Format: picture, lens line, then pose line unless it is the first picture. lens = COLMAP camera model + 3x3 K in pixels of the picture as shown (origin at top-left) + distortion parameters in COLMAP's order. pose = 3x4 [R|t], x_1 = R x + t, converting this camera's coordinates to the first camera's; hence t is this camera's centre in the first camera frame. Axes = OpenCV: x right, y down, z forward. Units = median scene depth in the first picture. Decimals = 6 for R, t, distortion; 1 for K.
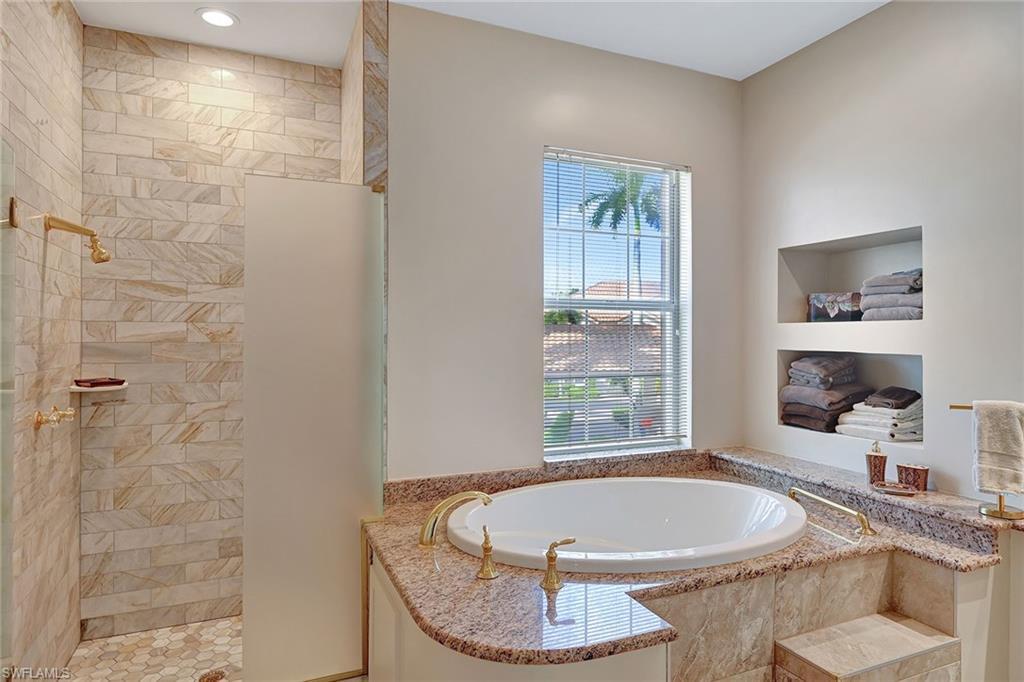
lens RADIAL K [[602.0, 0, 512.0], [0, 602.0, 341.0], [0, 0, 1]] dist [-0.000643, -0.000152]
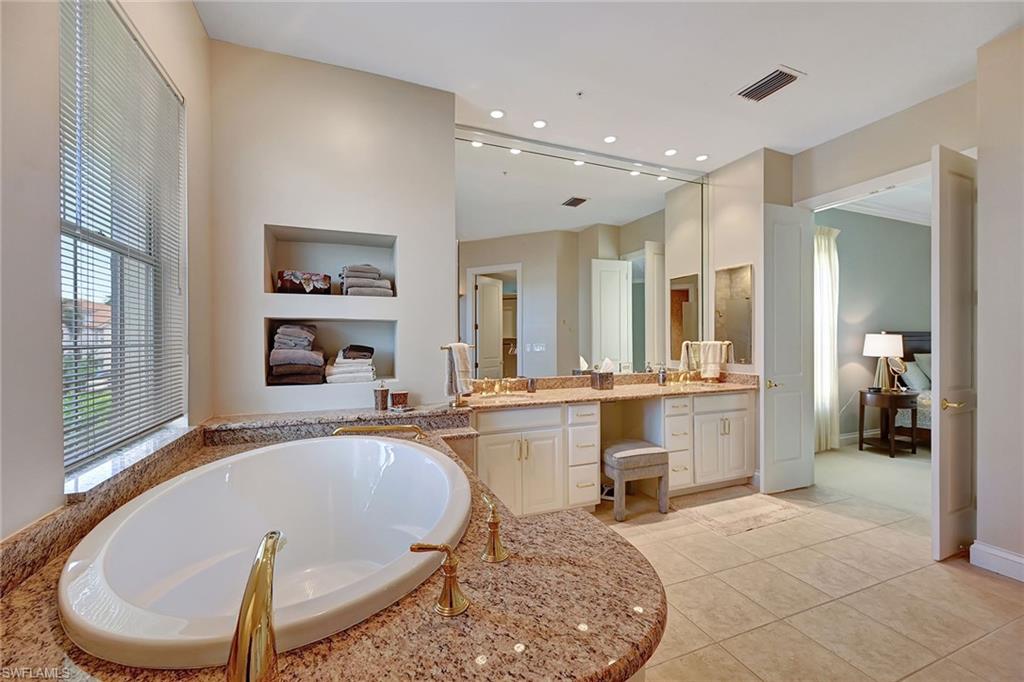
lens RADIAL K [[409.0, 0, 512.0], [0, 409.0, 341.0], [0, 0, 1]] dist [-0.000742, -0.000053]
pose [[0.031324, -0.007064, 0.999484, -0.296436], [0.012565, 0.999899, 0.006673, 0.061525], [-0.999430, 0.012350, 0.031410, 0.565340]]
